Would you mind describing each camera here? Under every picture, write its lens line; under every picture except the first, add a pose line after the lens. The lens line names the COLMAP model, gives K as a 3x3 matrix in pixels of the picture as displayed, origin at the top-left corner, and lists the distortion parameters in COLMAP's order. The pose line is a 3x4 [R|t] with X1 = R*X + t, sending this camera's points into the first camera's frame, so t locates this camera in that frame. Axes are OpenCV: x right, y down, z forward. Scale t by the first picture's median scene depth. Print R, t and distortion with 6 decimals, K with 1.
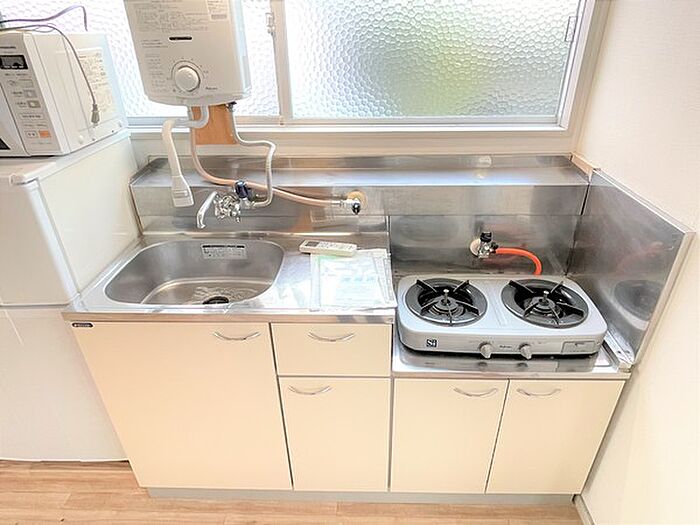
lens RADIAL K [[434.4, 0, 349.4], [0, 434.4, 262.5], [0, 0, 1]] dist [-0.010386, 0.006304]
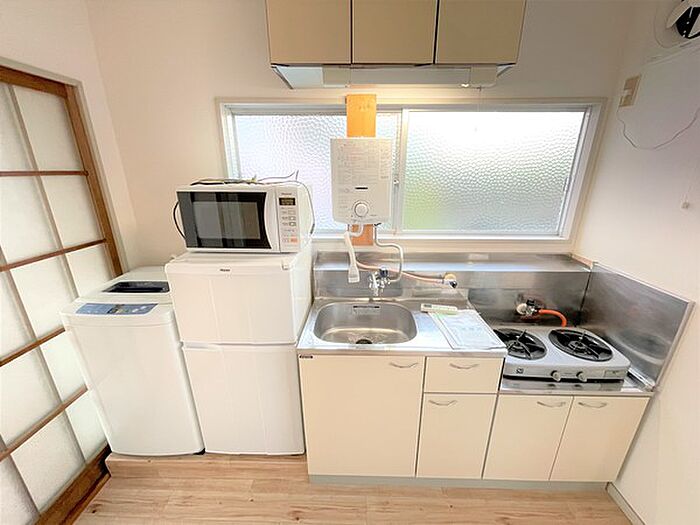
lens RADIAL K [[277.8, 0, 354.7], [0, 277.8, 261.8], [0, 0, 1]] dist [-0.000367, 0.000066]
pose [[0.999927, 0.010891, 0.005187, -0.369147], [-0.009700, 0.981537, -0.191025, -0.003700], [-0.007172, 0.190961, 0.981571, -0.053153]]
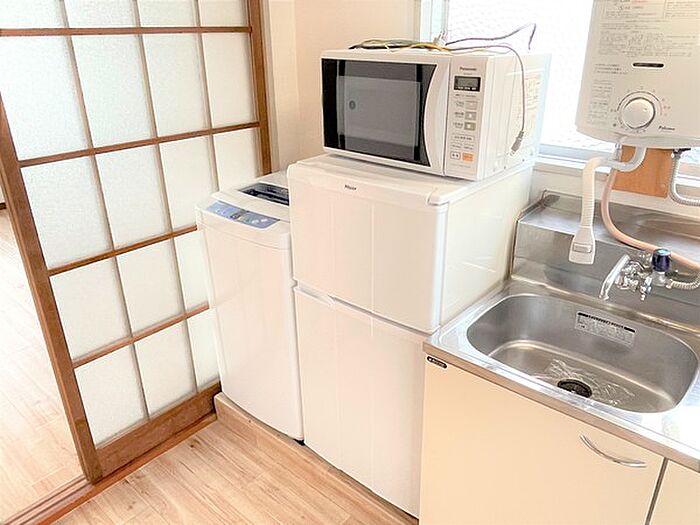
lens RADIAL K [[526.0, 0, 360.3], [0, 526.0, 263.2], [0, 0, 1]] dist [0.007189, -0.016169]
pose [[0.778453, 0.264934, -0.569052, -0.136572], [-0.309833, 0.950606, 0.018729, -0.020563], [0.545907, 0.161732, 0.822088, -0.026019]]
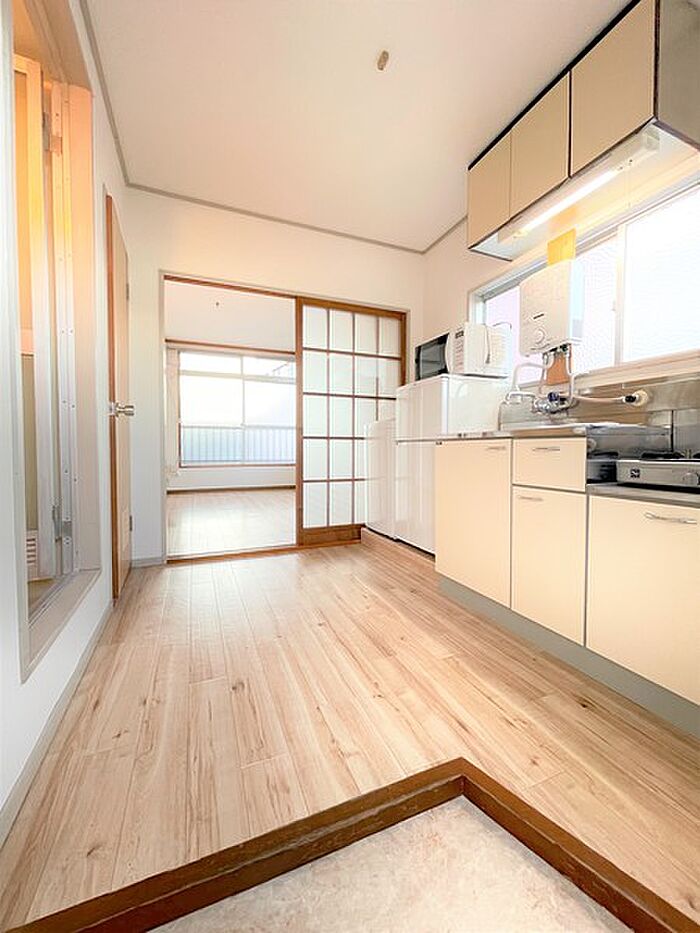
lens RADIAL K [[370.3, 0, 343.8], [0, 370.3, 461.1], [0, 0, 1]] dist [-0.000367, 0.000066]
pose [[0.393180, 0.051948, -0.917993, 0.673363], [-0.458882, 0.876260, -0.146955, 0.563240], [0.796766, 0.479030, 0.368366, 0.038081]]
